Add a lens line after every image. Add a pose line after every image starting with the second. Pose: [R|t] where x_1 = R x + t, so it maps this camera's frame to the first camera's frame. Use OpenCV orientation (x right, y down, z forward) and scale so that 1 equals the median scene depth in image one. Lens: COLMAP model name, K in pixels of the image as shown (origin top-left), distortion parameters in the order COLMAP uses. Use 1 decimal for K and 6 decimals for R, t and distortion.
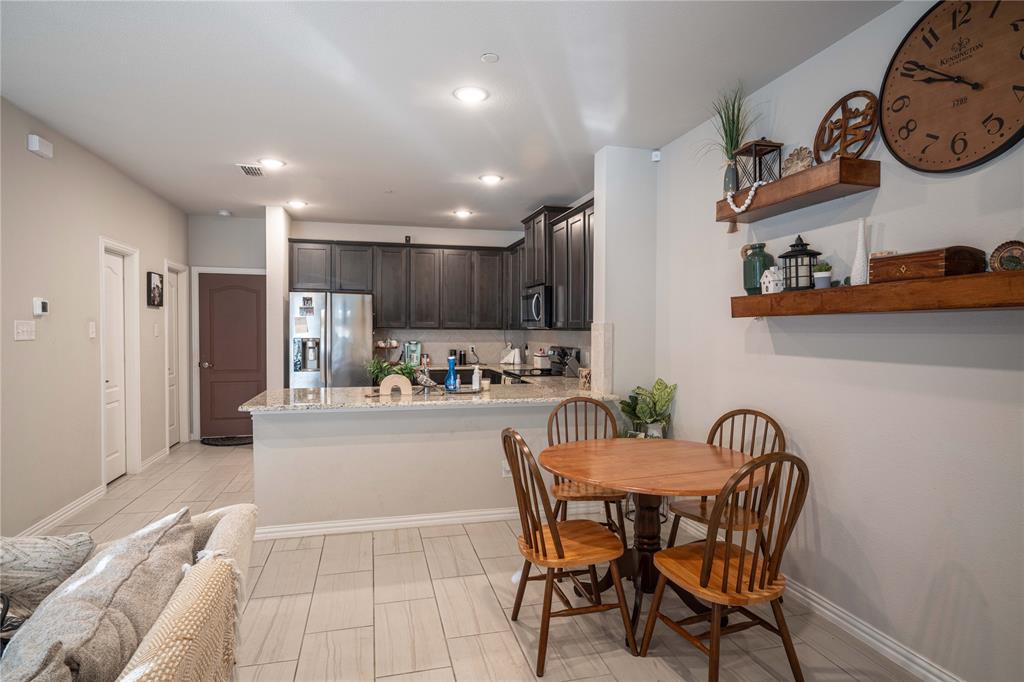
lens RADIAL K [[558.6, 0, 508.7], [0, 558.6, 336.4], [0, 0, 1]] dist [0.000169, -0.000697]
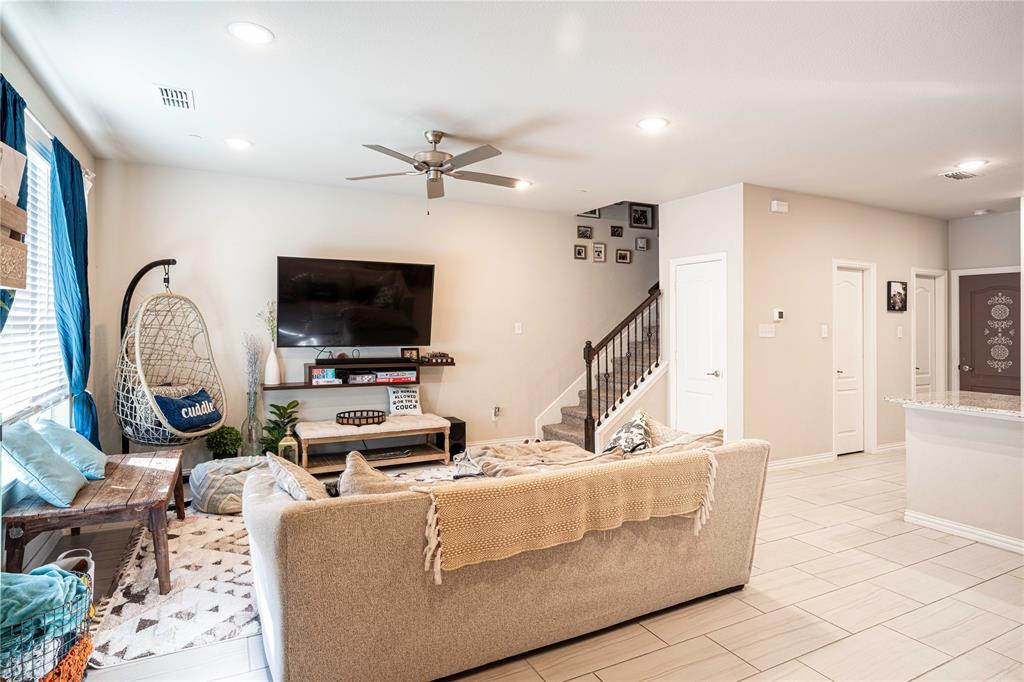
lens RADIAL K [[558.6, 0, 508.7], [0, 558.6, 336.4], [0, 0, 1]] dist [0.000169, -0.000697]
pose [[0.226669, 0.013171, -0.973883, 0.261117], [-0.020007, 0.999761, 0.008865, 0.002645], [0.973766, 0.017475, 0.226878, -0.015791]]
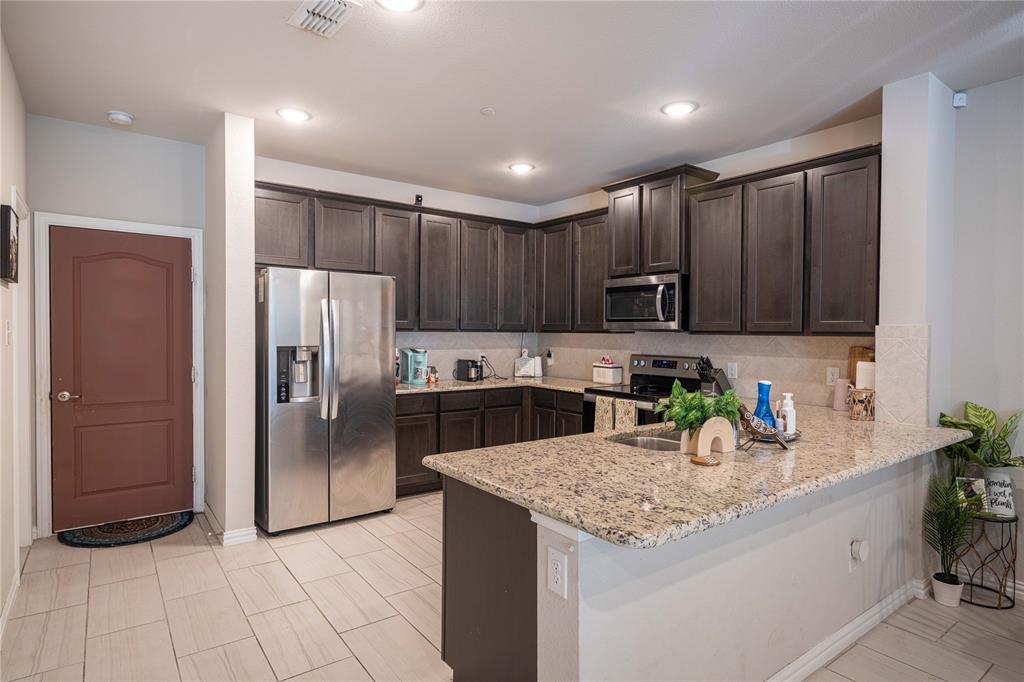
lens RADIAL K [[558.6, 0, 508.7], [0, 558.6, 336.4], [0, 0, 1]] dist [0.000169, -0.000697]
pose [[0.925959, 0.001496, 0.377620, -0.376041], [-0.000924, 0.999998, -0.001696, -0.006018], [-0.377622, 0.001221, 0.925959, 0.361984]]
